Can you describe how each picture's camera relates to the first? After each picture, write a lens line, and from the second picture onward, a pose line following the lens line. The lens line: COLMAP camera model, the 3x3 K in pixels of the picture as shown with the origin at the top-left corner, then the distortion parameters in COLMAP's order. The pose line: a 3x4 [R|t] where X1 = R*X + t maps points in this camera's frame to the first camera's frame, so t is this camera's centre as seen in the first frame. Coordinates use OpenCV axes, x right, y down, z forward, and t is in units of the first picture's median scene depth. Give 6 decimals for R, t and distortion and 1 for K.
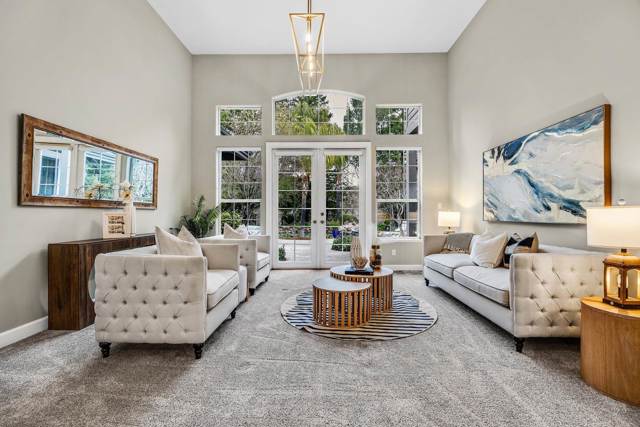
lens RADIAL K [[285.4, 0, 320.0], [0, 285.4, 213.5], [0, 0, 1]] dist [-0.003131, -0.000085]
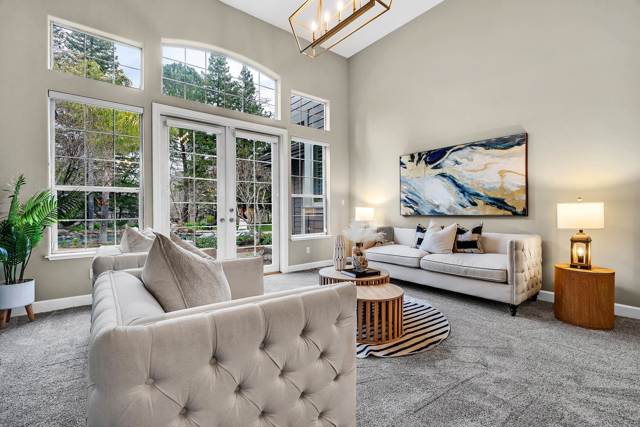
lens RADIAL K [[285.4, 0, 320.0], [0, 285.4, 213.5], [0, 0, 1]] dist [-0.003131, -0.000085]
pose [[0.765248, -0.011150, 0.643639, -0.542251], [0.004860, 0.999922, 0.011543, 0.005610], [-0.643717, -0.005706, 0.765242, 0.407619]]
